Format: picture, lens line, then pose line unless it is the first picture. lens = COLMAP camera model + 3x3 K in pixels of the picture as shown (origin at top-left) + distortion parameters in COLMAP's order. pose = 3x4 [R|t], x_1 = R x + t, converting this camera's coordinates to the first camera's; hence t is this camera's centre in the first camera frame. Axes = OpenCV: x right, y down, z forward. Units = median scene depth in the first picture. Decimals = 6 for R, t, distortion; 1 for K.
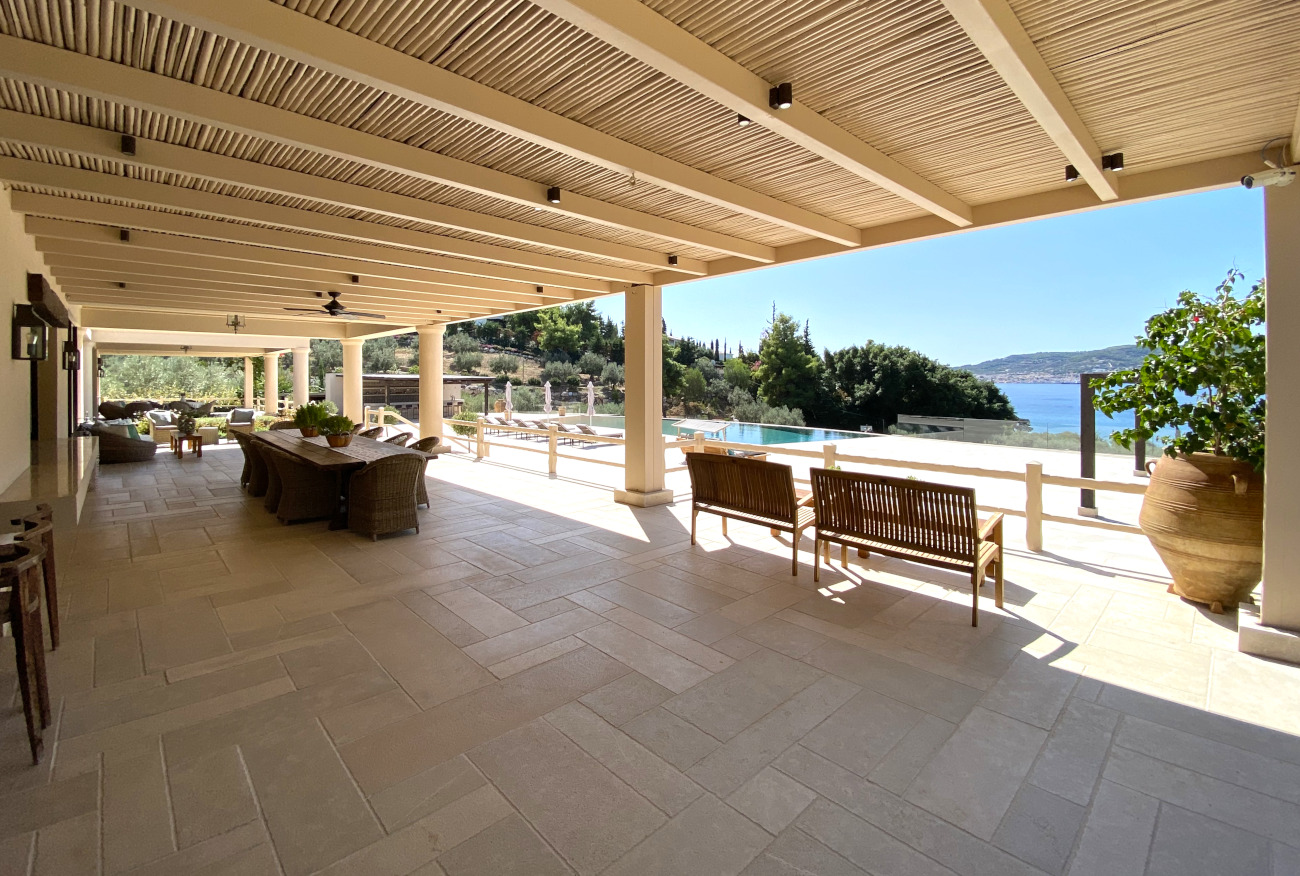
lens RADIAL K [[533.0, 0, 656.7], [0, 533.0, 382.9], [0, 0, 1]] dist [0.005245, -0.010938]
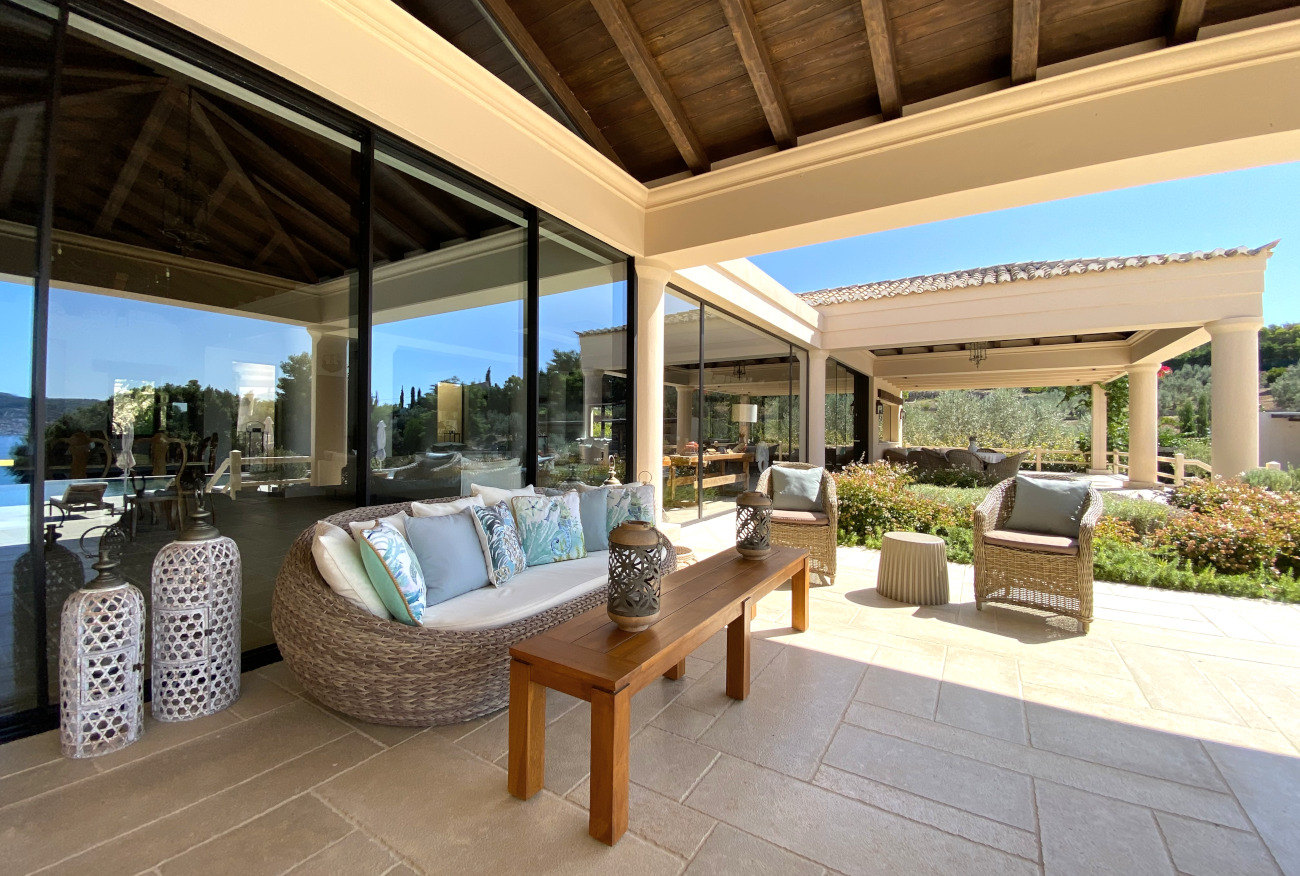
lens RADIAL K [[533.0, 0, 644.5], [0, 533.0, 431.8], [0, 0, 1]] dist [0.005245, -0.010938]
pose [[0.199961, -0.000782, -0.979804, -0.332772], [-0.014887, 0.999882, -0.003836, 0.017918], [0.979691, 0.015354, 0.199925, 0.446872]]
